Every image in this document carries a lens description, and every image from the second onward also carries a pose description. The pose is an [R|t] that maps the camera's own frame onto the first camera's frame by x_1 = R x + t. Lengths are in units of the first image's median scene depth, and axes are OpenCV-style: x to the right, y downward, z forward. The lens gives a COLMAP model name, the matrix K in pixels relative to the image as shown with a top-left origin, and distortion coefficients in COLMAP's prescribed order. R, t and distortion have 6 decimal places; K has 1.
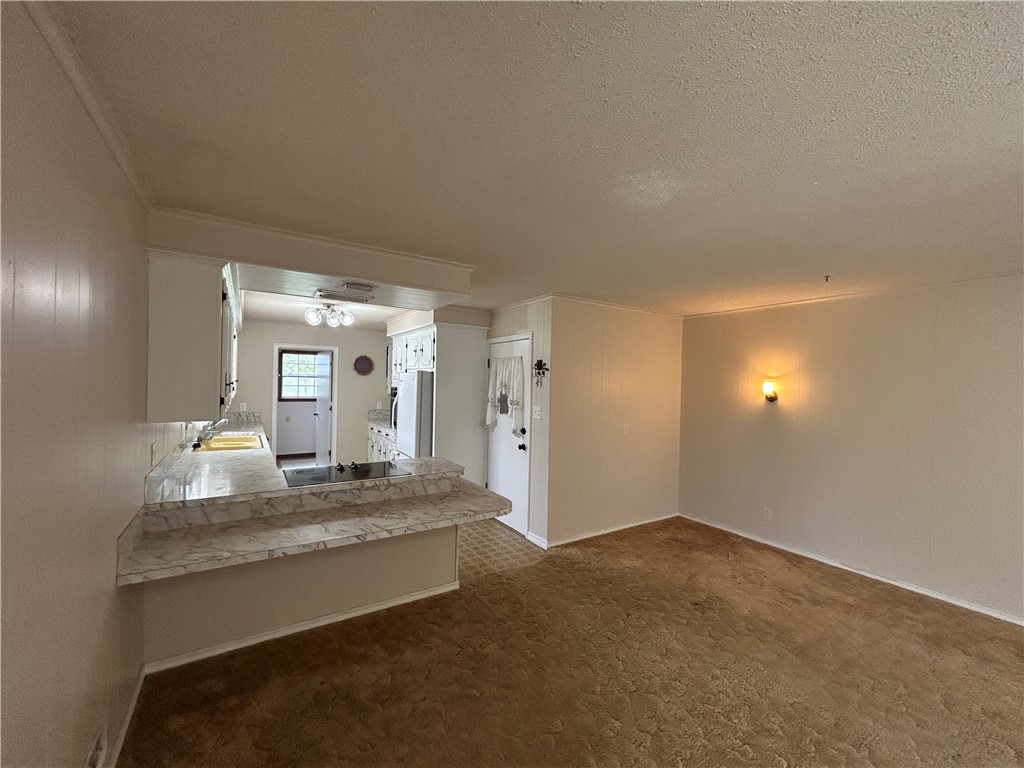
lens RADIAL K [[412.8, 0, 513.6], [0, 412.8, 384.4], [0, 0, 1]] dist [-0.003181, 0.000363]
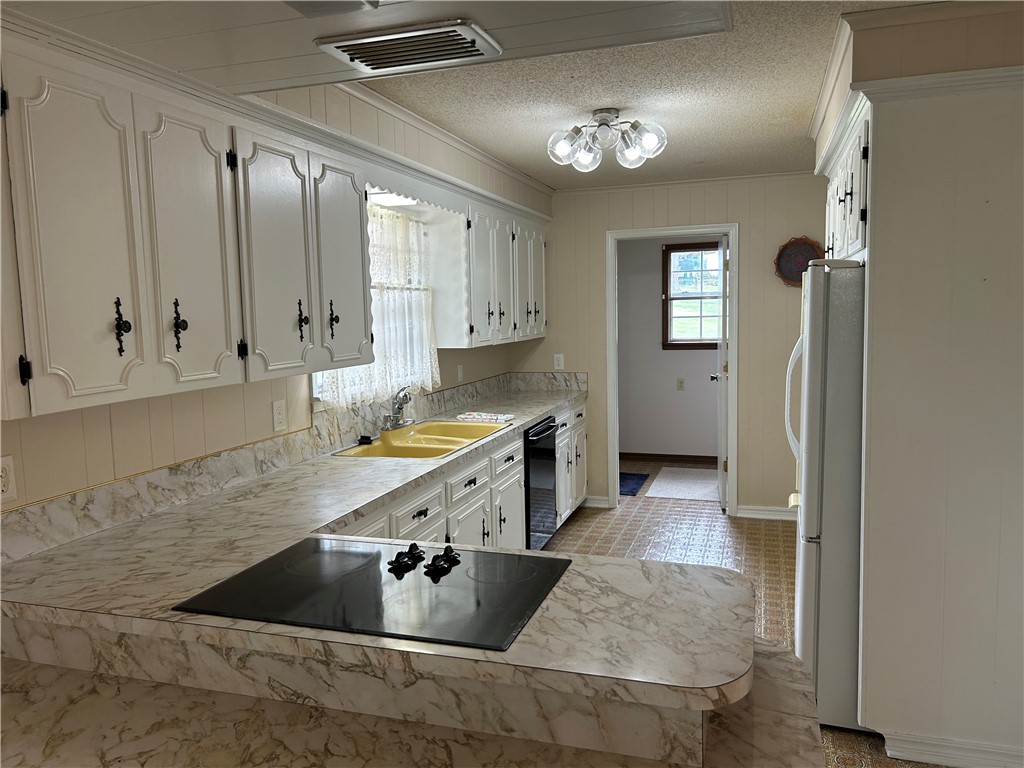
lens RADIAL K [[766.6, 0, 511.6], [0, 766.6, 383.3], [0, 0, 1]] dist [0.014923, 0.004593]
pose [[0.618083, 0.039729, -0.785108, 0.084347], [0.035398, 0.996303, 0.078284, 0.004455], [0.785315, -0.076177, 0.614391, 0.434929]]
